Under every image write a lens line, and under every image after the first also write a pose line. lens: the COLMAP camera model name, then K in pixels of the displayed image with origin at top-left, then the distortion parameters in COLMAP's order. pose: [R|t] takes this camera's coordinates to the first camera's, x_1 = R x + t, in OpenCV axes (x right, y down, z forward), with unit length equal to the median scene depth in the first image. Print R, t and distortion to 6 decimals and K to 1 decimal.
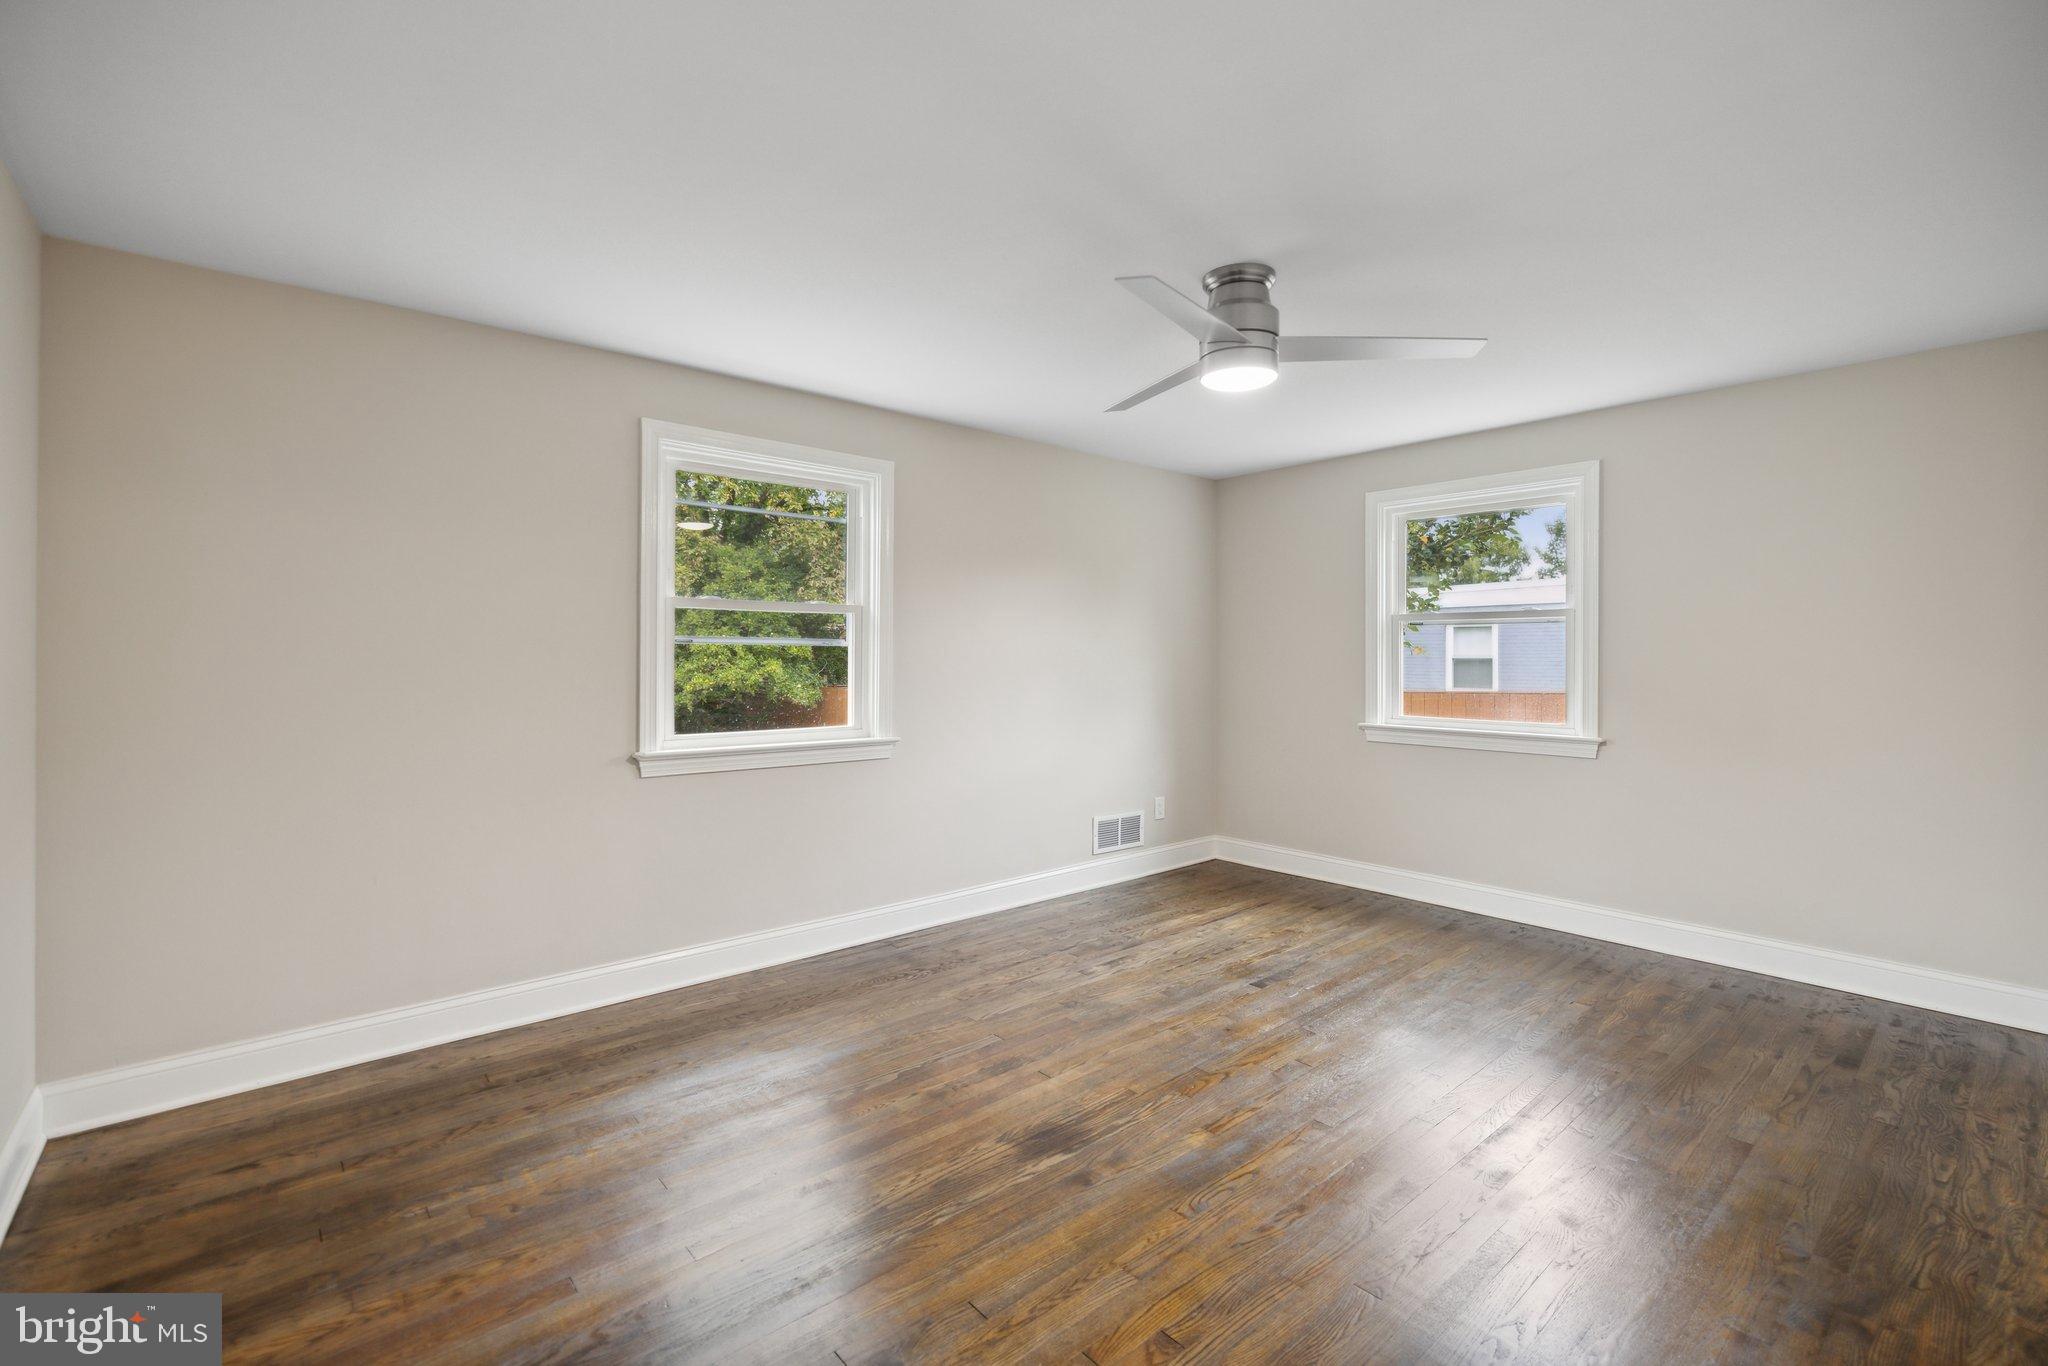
lens RADIAL K [[905.4, 0, 1020.7], [0, 905.4, 661.2], [0, 0, 1]] dist [0.003938, 0.000737]
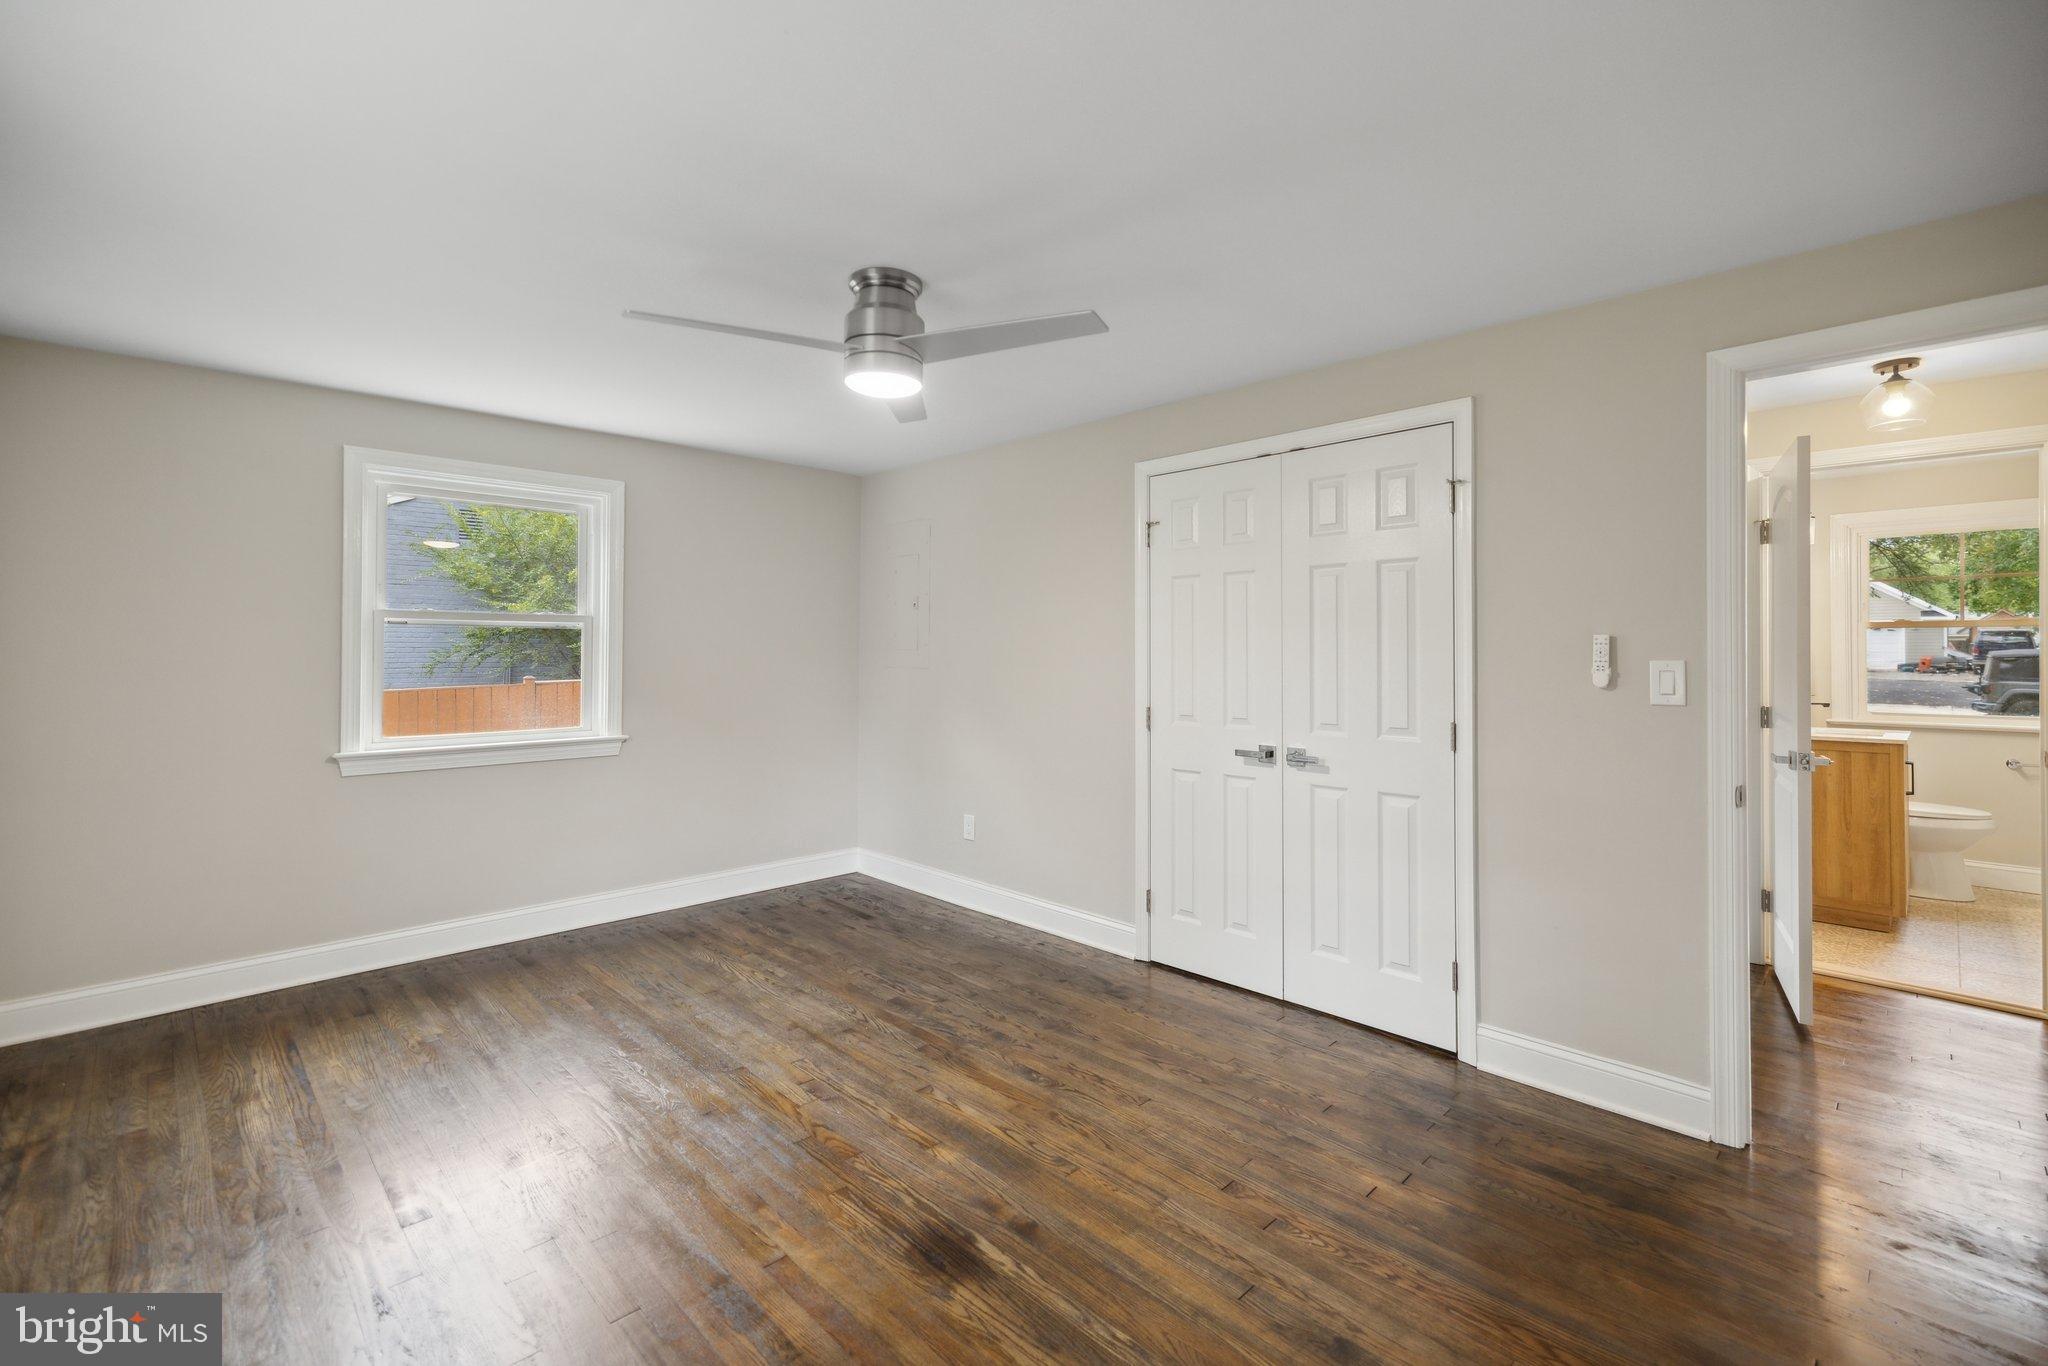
lens RADIAL K [[905.4, 0, 1012.1], [0, 905.4, 657.7], [0, 0, 1]] dist [0.003938, 0.000737]
pose [[-0.063950, -0.007208, 0.997927, -0.617762], [0.007213, 0.999944, 0.007685, -0.018837], [-0.997927, 0.007689, -0.063894, 0.765373]]
